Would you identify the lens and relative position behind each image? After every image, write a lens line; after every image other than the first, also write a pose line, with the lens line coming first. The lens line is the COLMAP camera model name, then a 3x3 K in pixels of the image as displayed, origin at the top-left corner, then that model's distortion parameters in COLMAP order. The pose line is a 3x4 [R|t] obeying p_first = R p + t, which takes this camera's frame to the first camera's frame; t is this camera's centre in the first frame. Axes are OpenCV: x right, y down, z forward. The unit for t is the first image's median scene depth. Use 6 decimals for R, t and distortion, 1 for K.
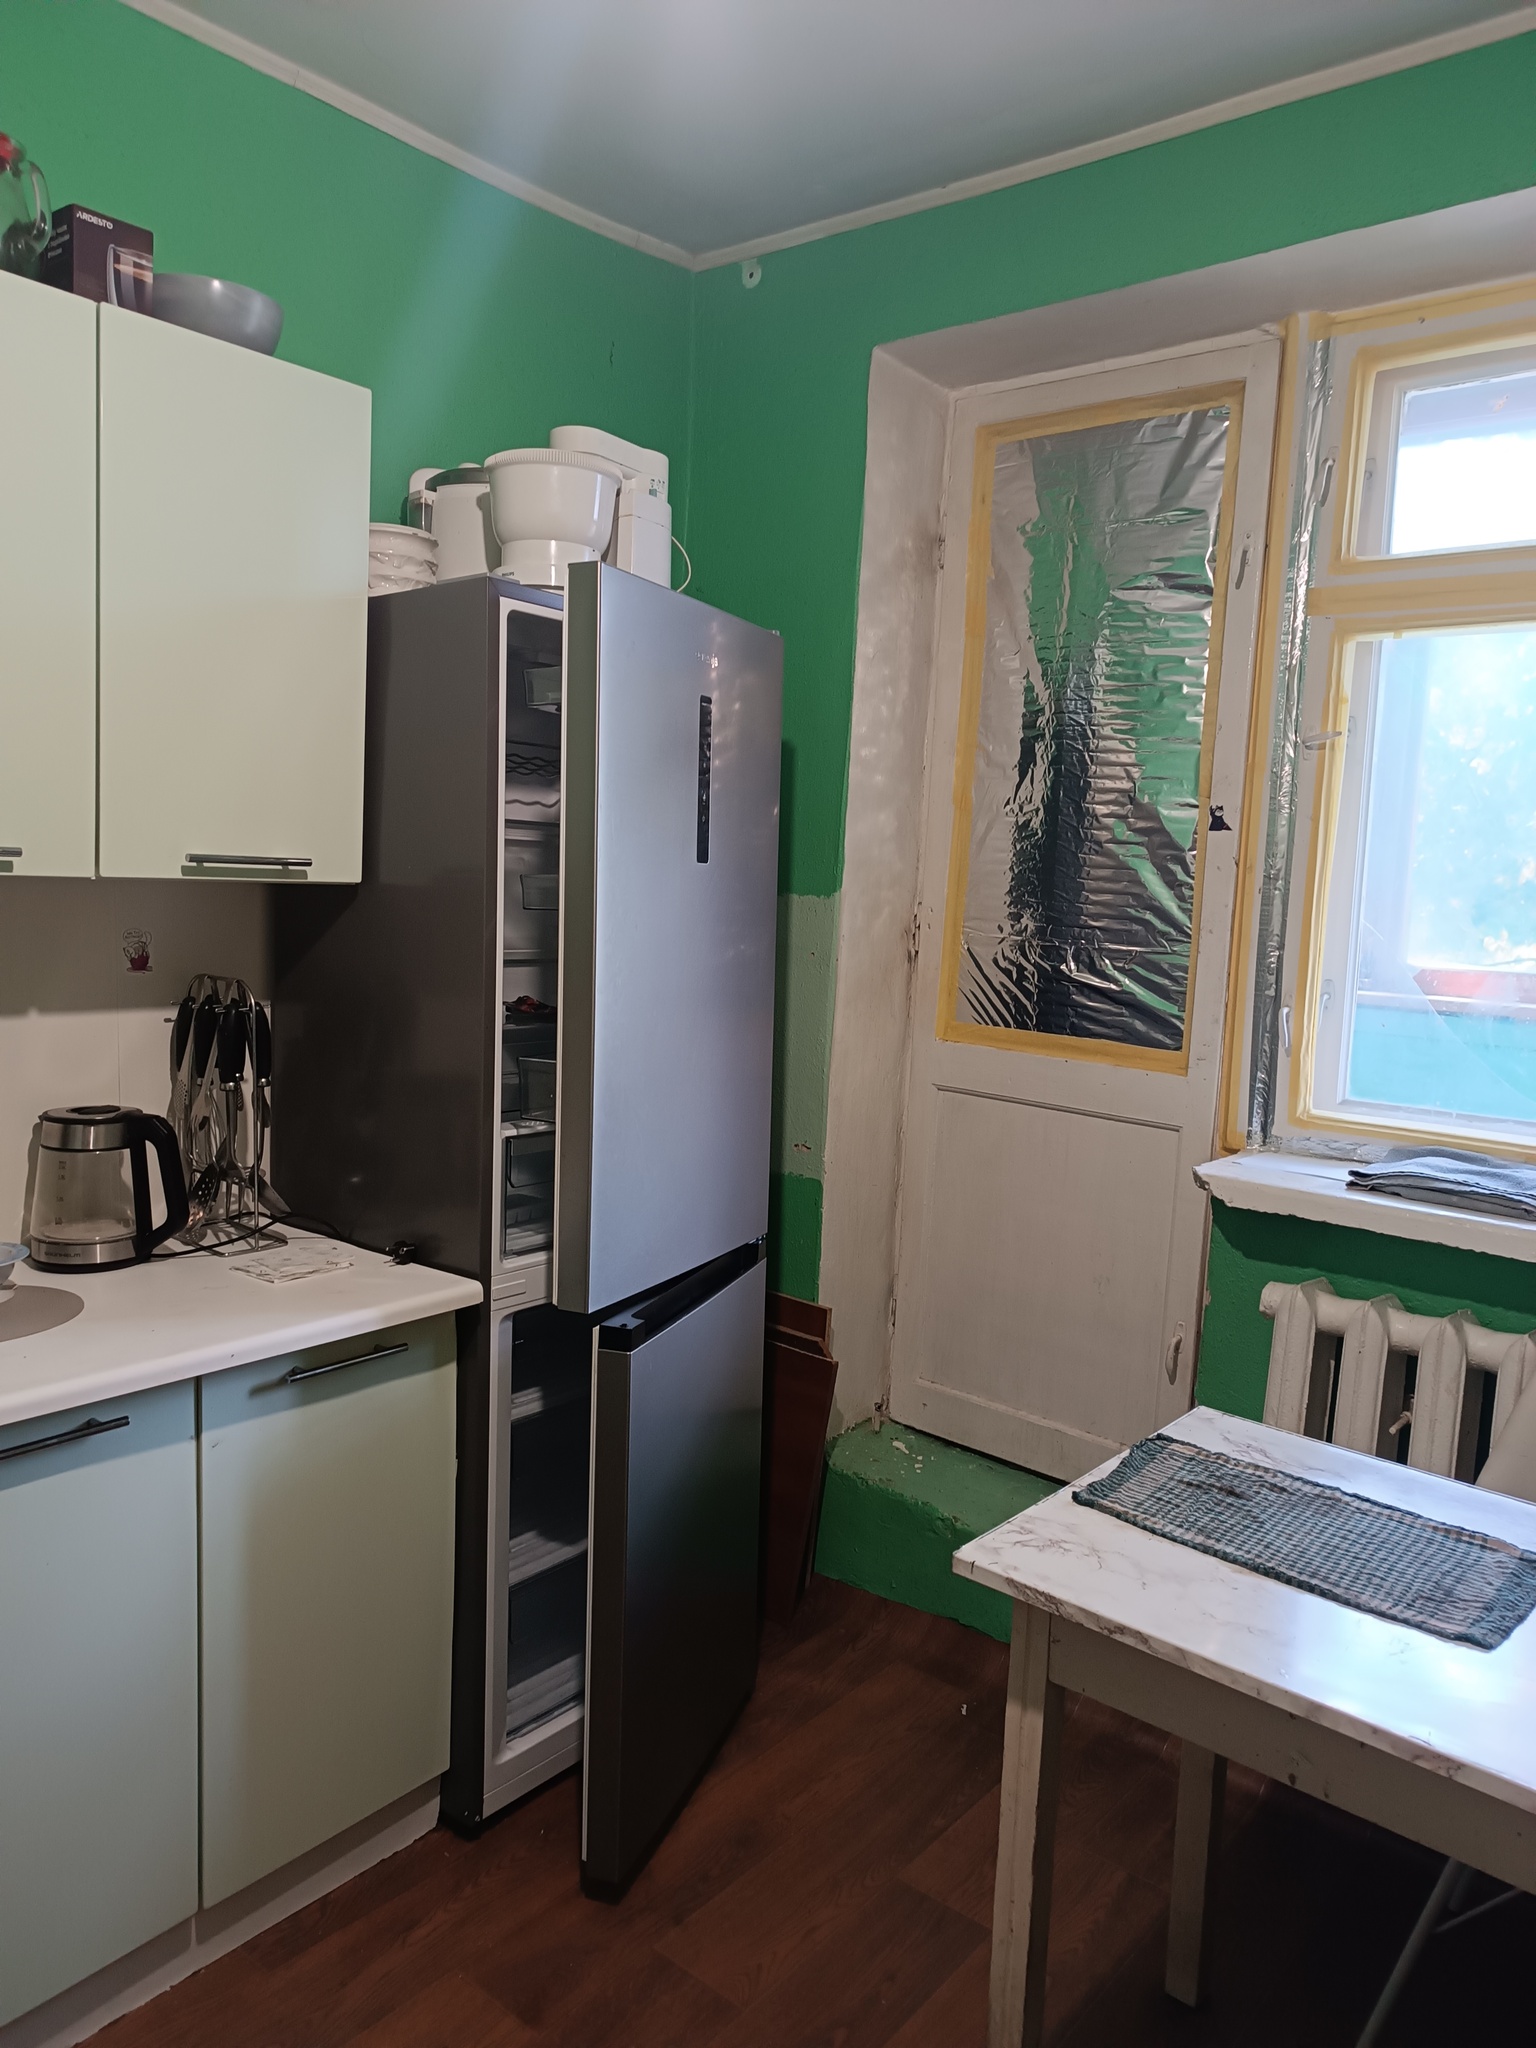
lens RADIAL K [[1455.7, 0, 768.0], [0, 1455.7, 1024.0], [0, 0, 1]] dist [0.022660, -0.004566]
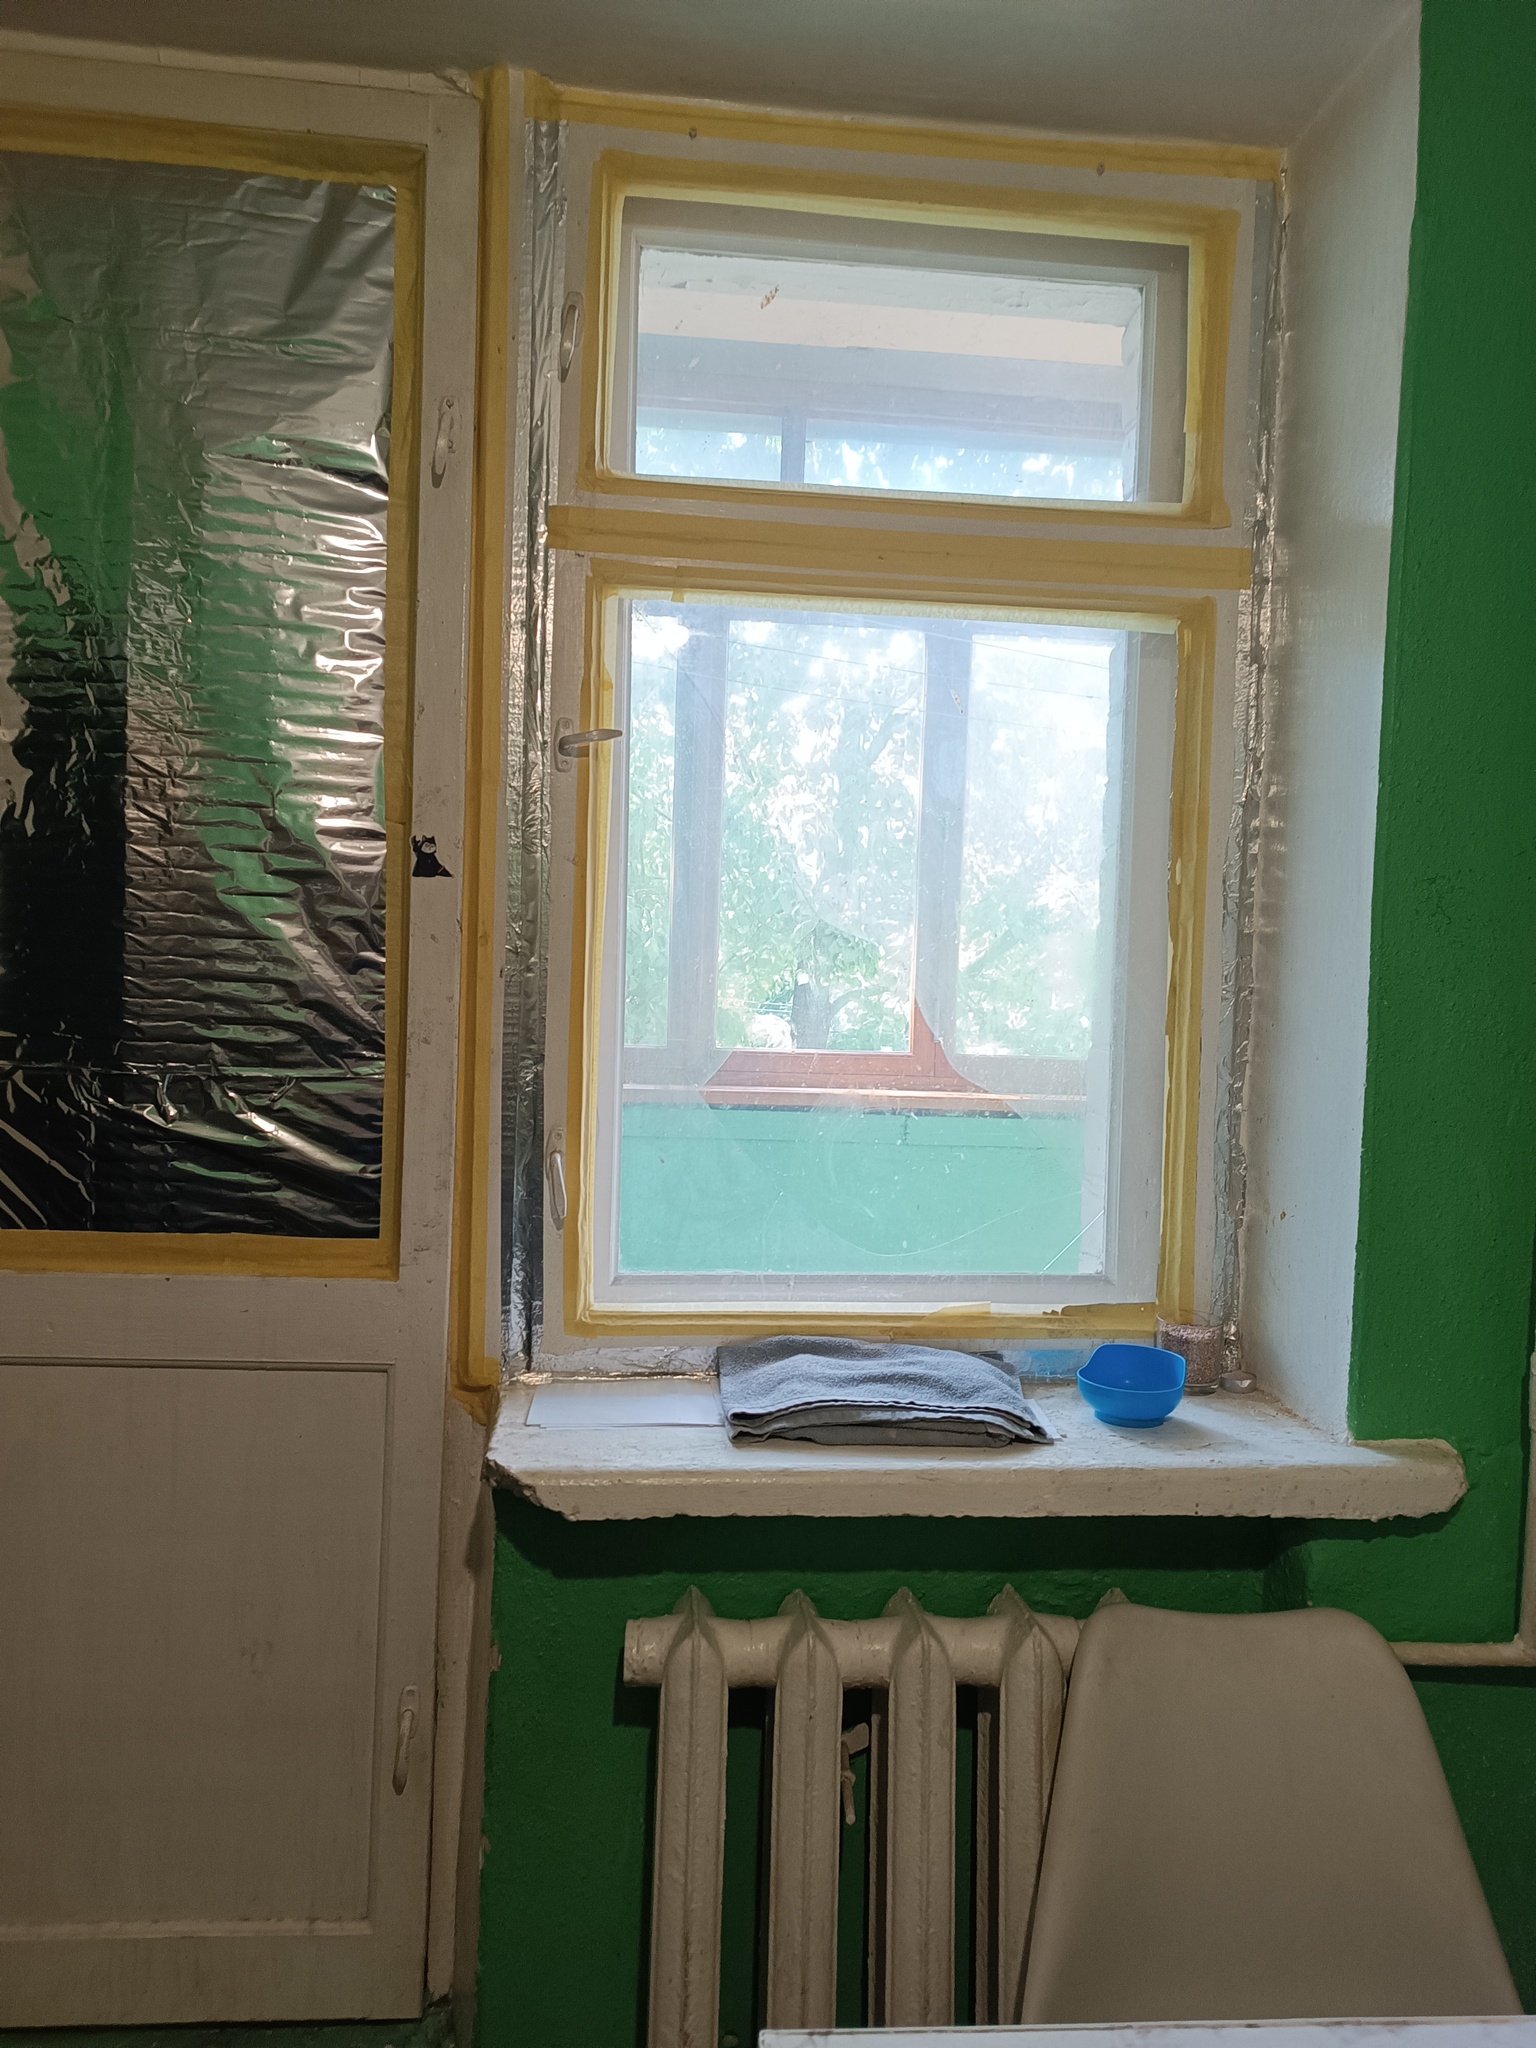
lens RADIAL K [[1455.7, 0, 768.0], [0, 1455.7, 1024.0], [0, 0, 1]] dist [0.022660, -0.004566]
pose [[0.706273, -0.052269, 0.706007, -0.027438], [0.073473, 0.997297, 0.000334, -0.060169], [-0.704116, 0.051636, 0.708205, 0.466127]]
